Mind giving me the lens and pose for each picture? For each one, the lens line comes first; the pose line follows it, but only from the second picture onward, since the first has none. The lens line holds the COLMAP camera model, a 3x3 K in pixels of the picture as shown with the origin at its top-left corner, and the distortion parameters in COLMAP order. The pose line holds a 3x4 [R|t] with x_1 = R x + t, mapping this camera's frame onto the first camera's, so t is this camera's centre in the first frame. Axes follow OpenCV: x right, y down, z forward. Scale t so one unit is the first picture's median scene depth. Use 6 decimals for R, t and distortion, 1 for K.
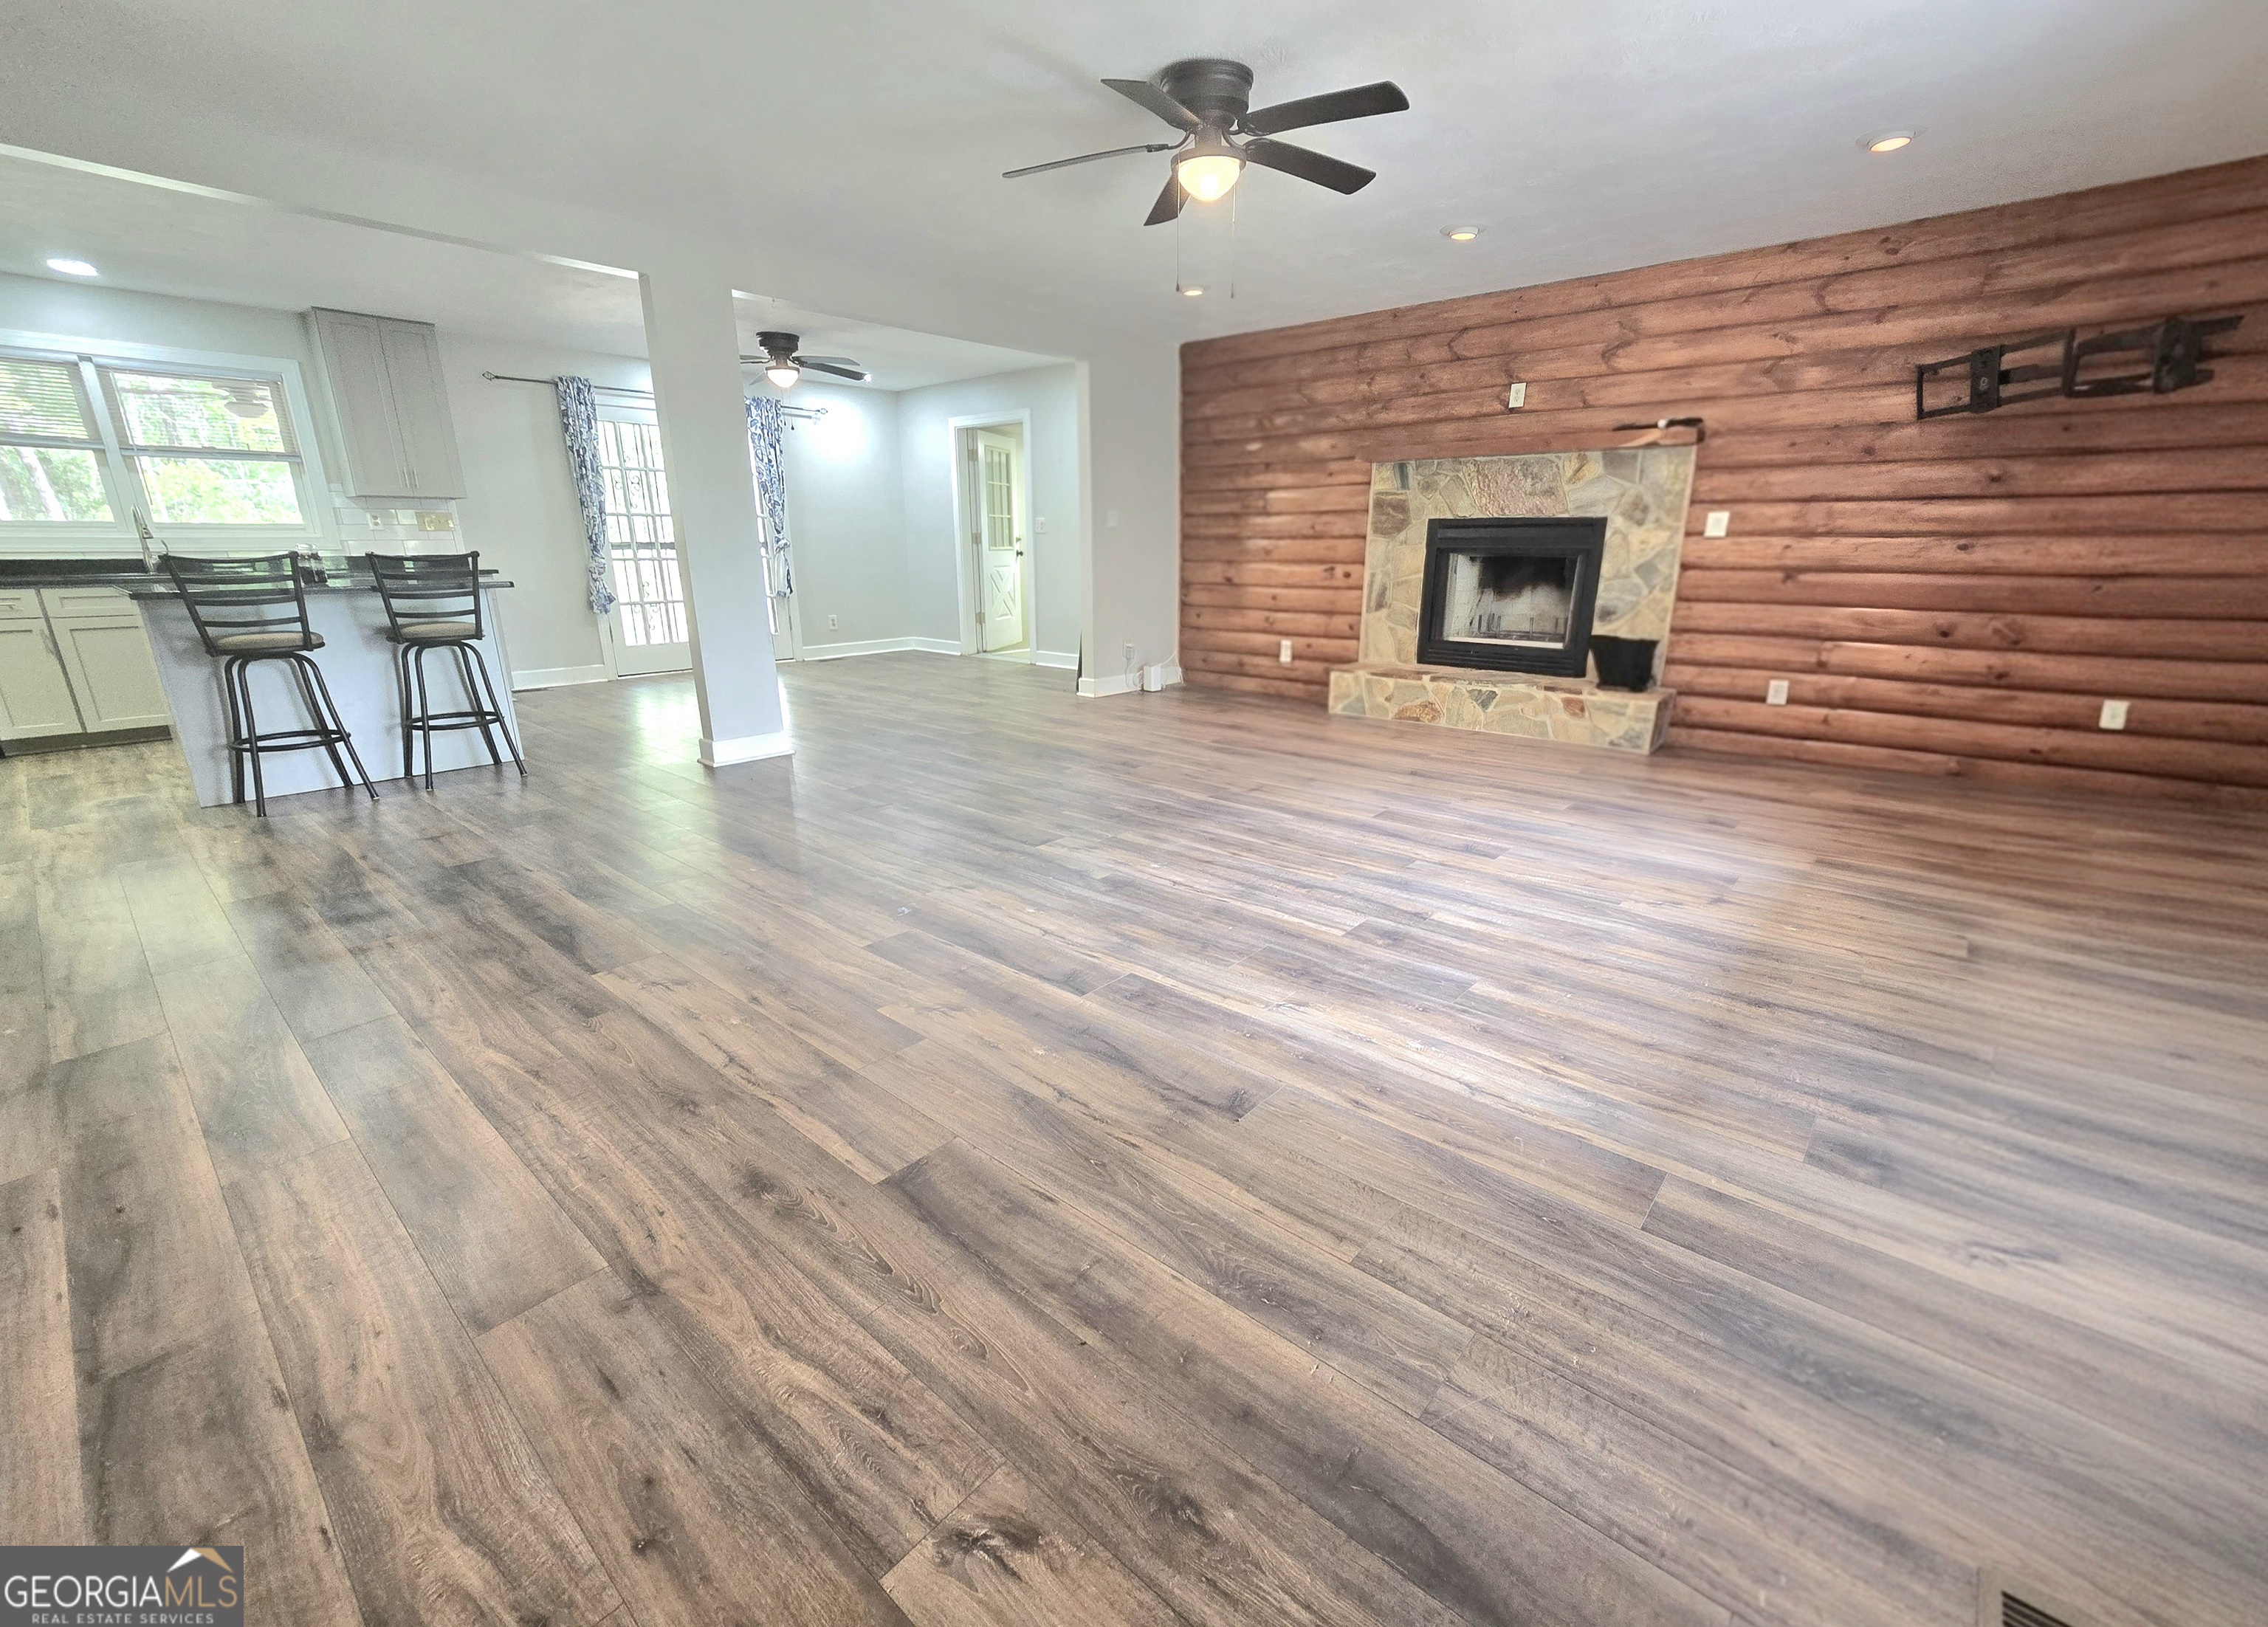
lens RADIAL K [[935.3, 0, 1146.7], [0, 935.3, 836.8], [0, 0, 1]] dist [-0.000140, -0.000557]
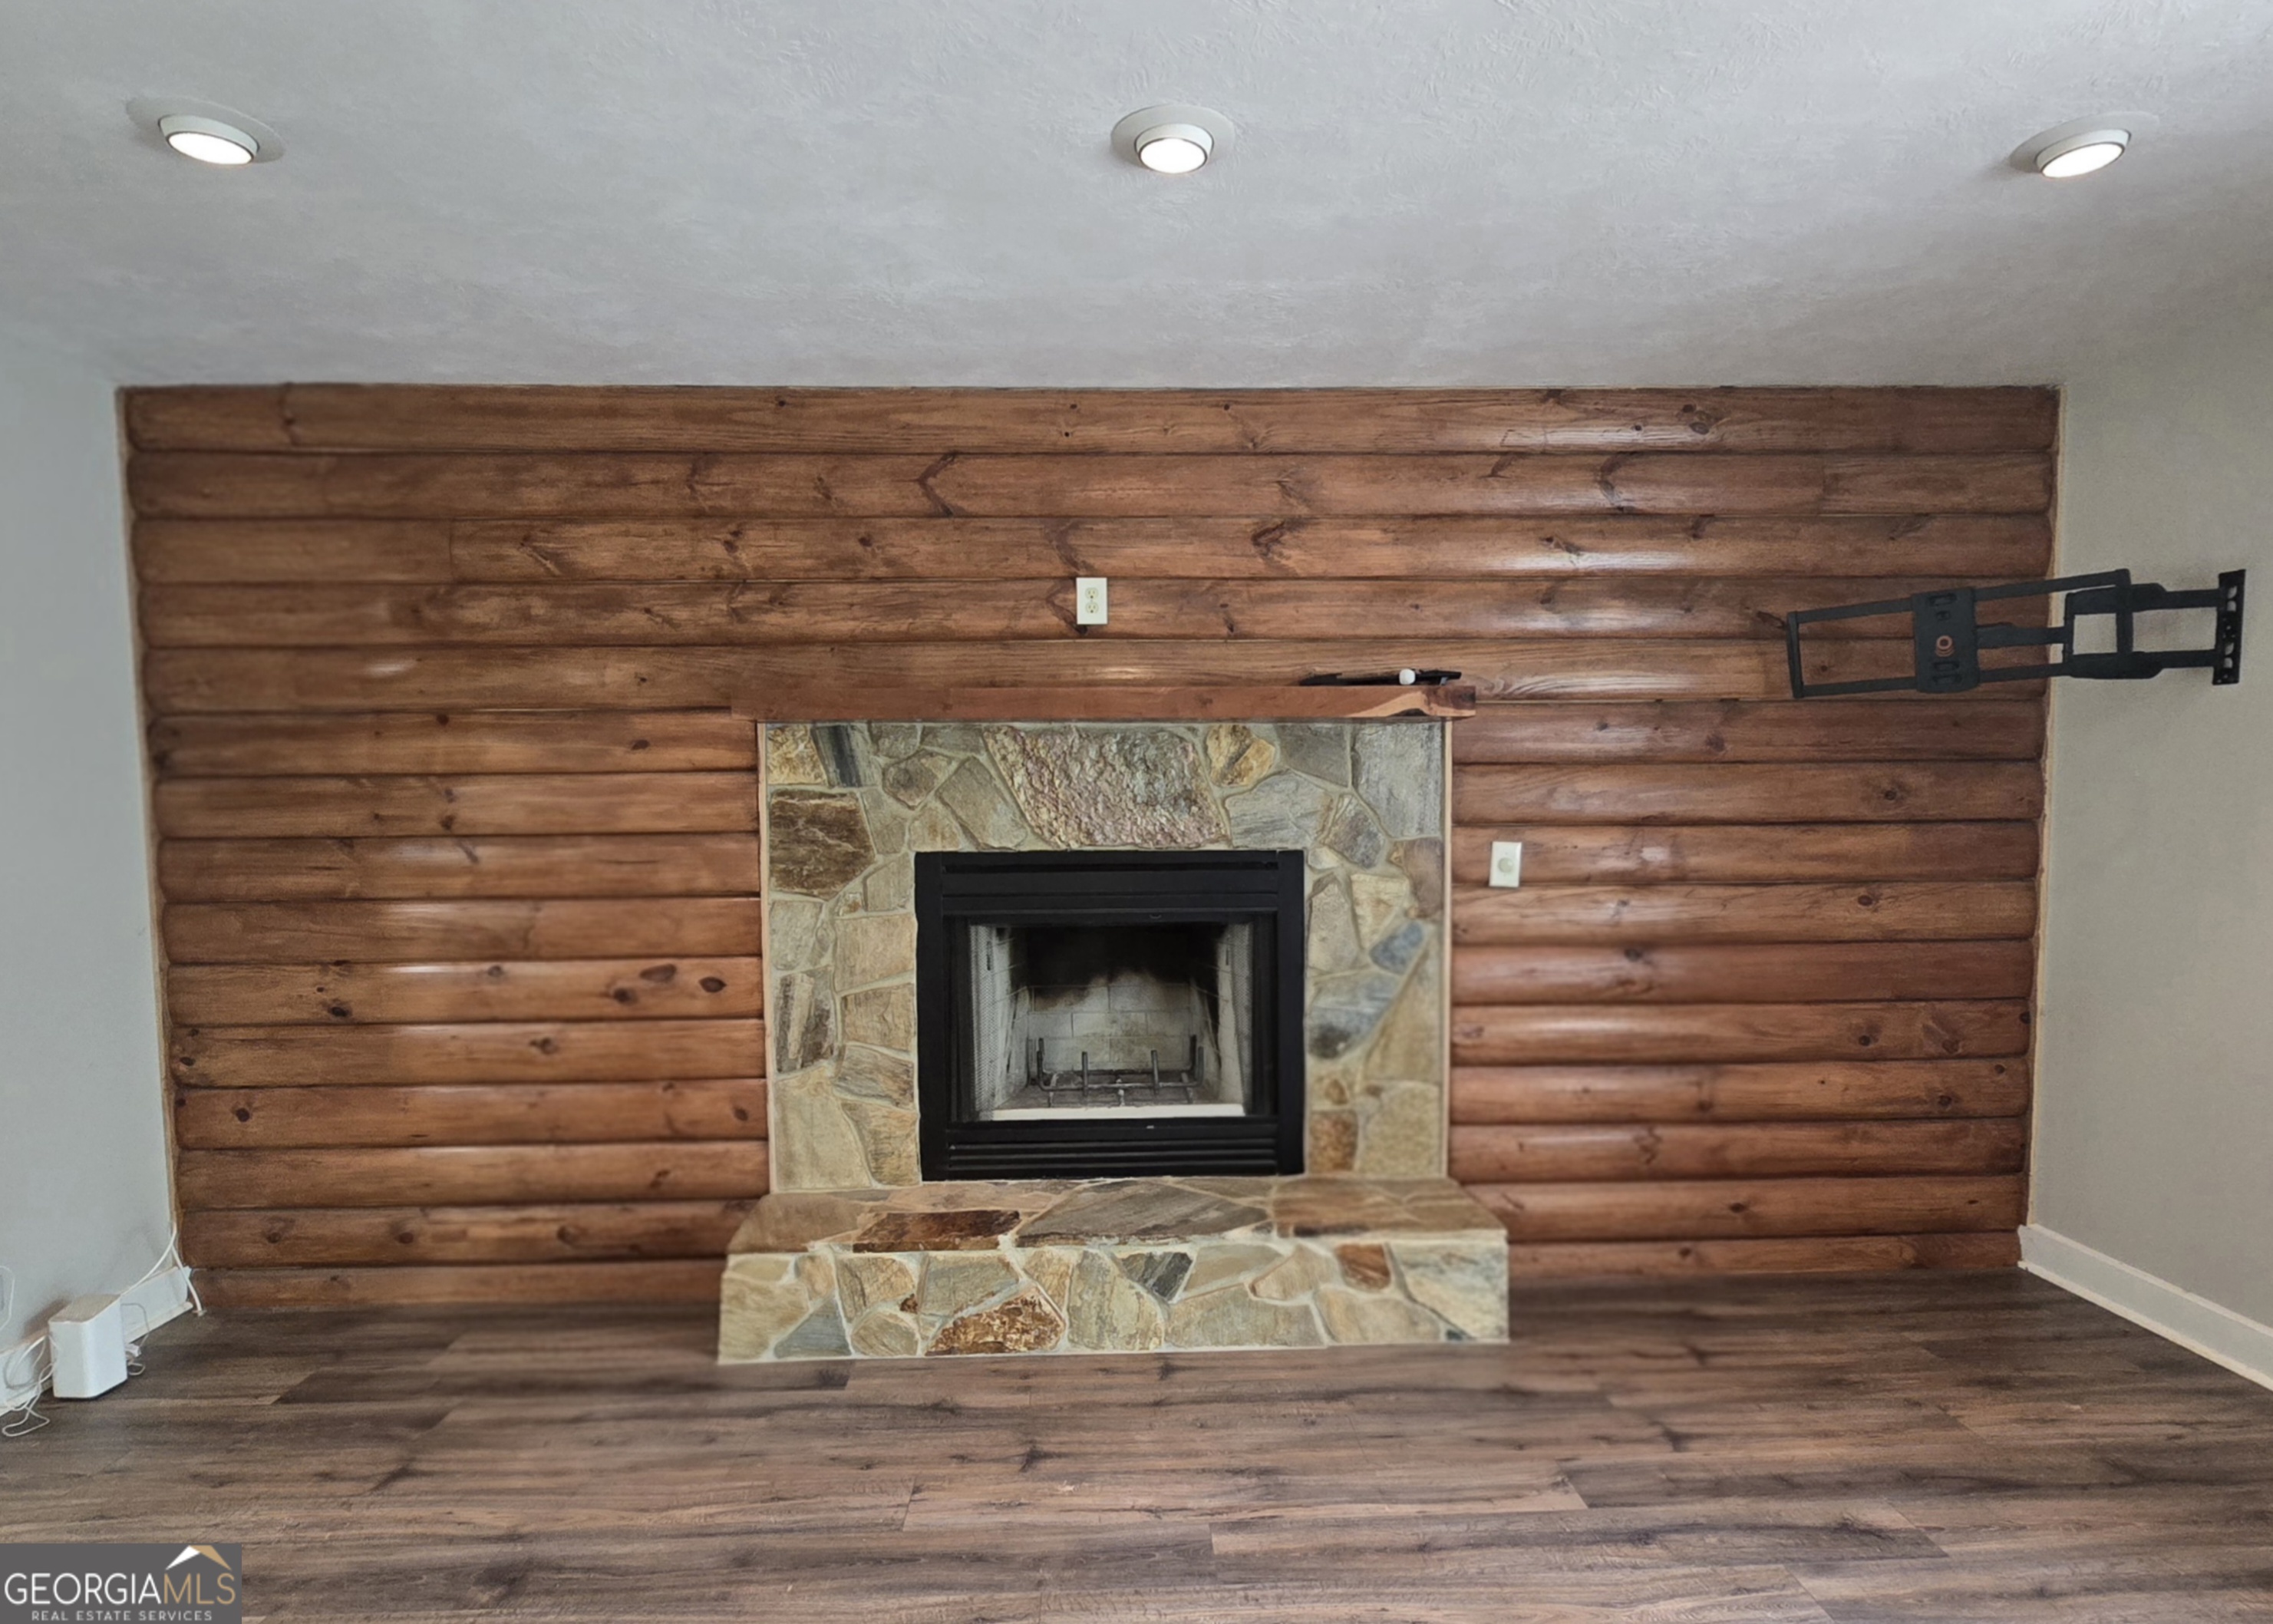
lens RADIAL K [[1253.5, 0, 1138.5], [0, 1253.5, 887.7], [0, 0, 1]] dist [0.000862, -0.001239]
pose [[0.735803, -0.048164, 0.675481, -0.012766], [0.212009, 0.963709, -0.162226, -0.229262], [-0.643154, 0.262574, 0.719311, 0.574918]]
